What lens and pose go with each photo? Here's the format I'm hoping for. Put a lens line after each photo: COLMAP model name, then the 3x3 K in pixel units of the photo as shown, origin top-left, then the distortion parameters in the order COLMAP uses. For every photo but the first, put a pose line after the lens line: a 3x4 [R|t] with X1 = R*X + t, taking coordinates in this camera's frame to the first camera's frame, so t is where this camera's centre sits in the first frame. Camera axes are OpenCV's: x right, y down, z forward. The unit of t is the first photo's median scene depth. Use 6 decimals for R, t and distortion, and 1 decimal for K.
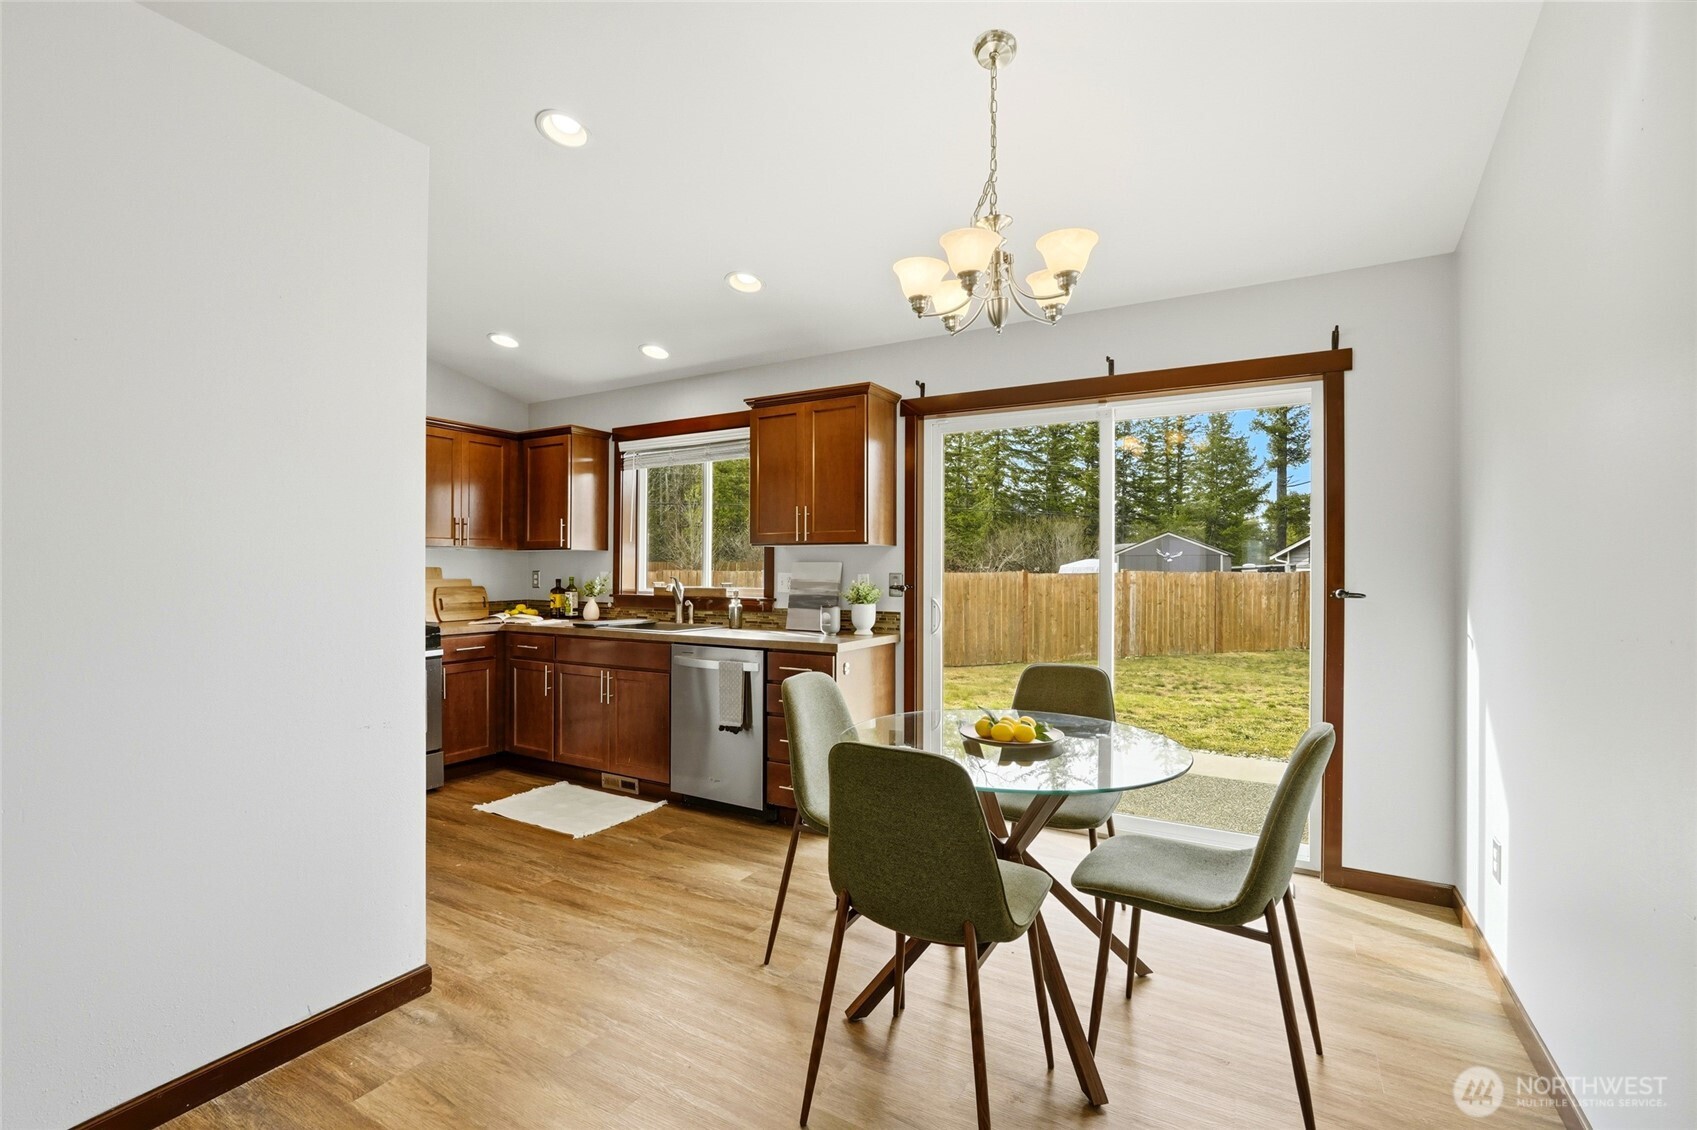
lens RADIAL K [[748.6, 0, 848.5], [0, 748.6, 565.0], [0, 0, 1]] dist [-0.003377, 0.000474]
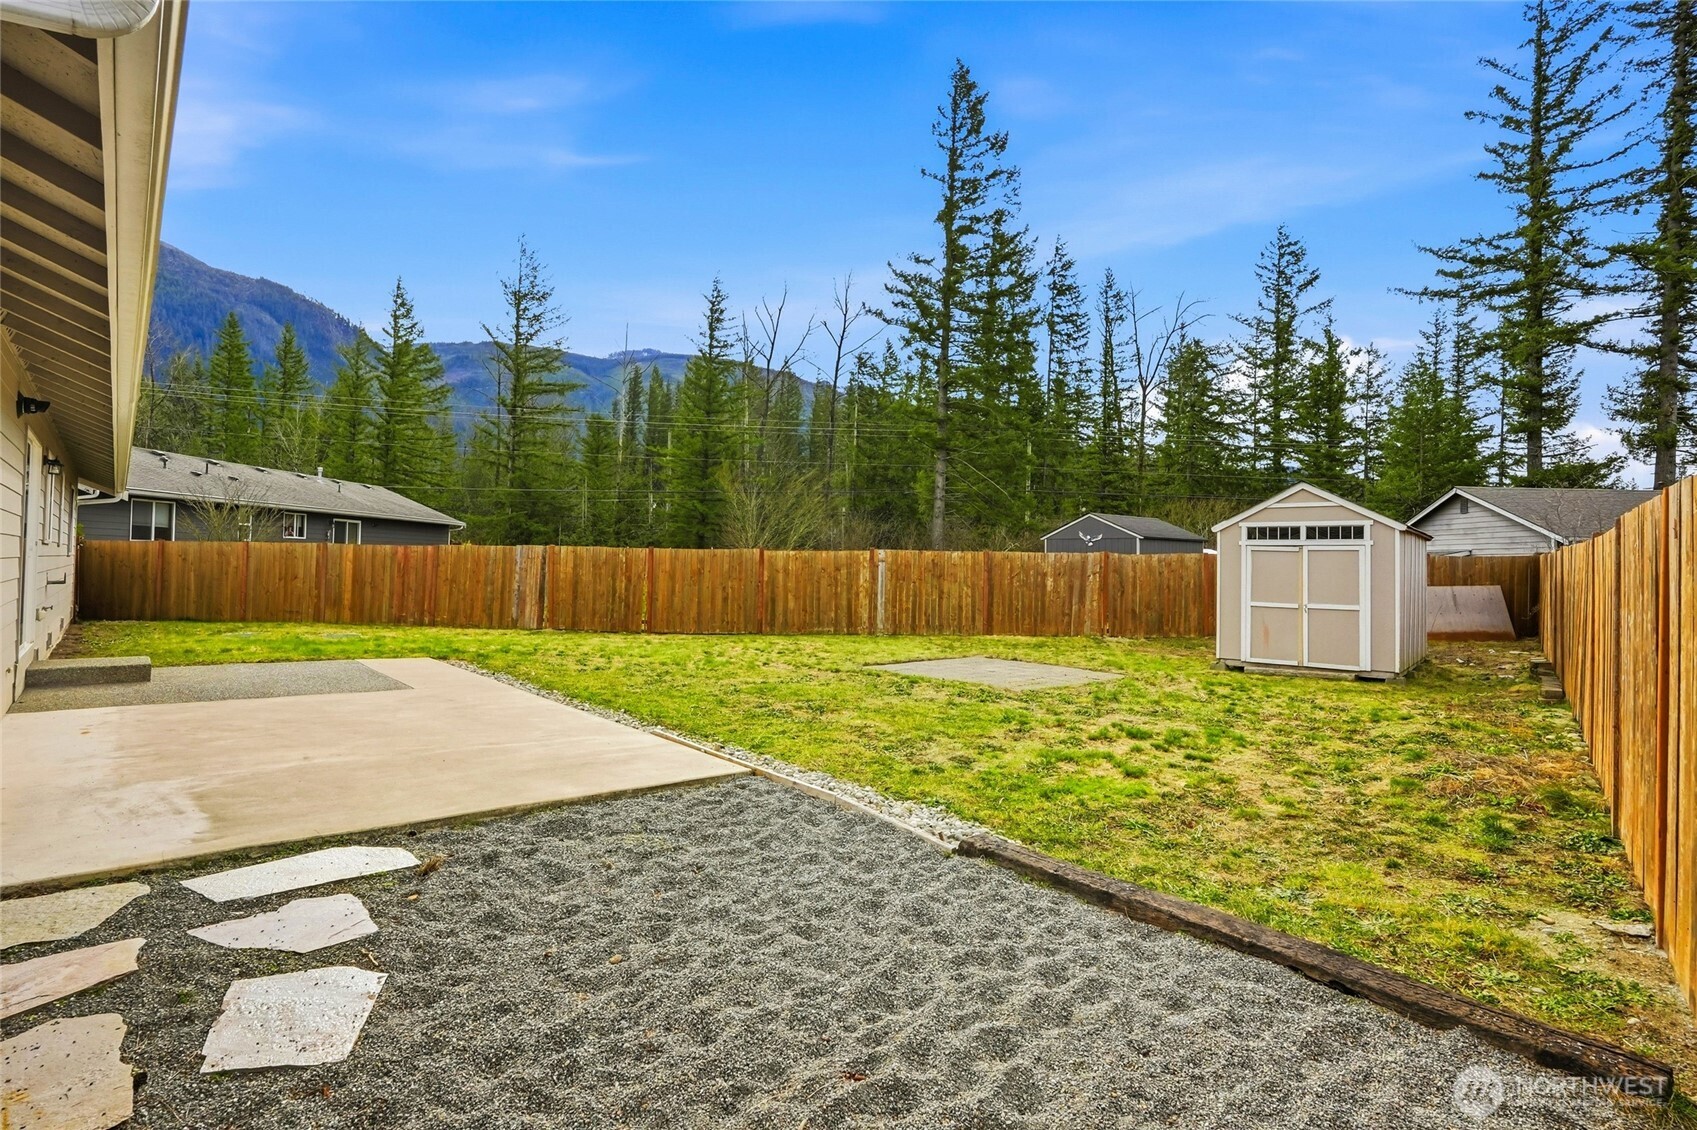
lens RADIAL K [[829.5, 0, 846.2], [0, 829.5, 543.1], [0, 0, 1]] dist [-0.001400, -0.000275]
pose [[0.949595, 0.001551, -0.313474, 0.659476], [-0.008488, 0.999748, -0.020766, 0.022644], [0.313363, 0.022380, 0.949370, -0.072216]]
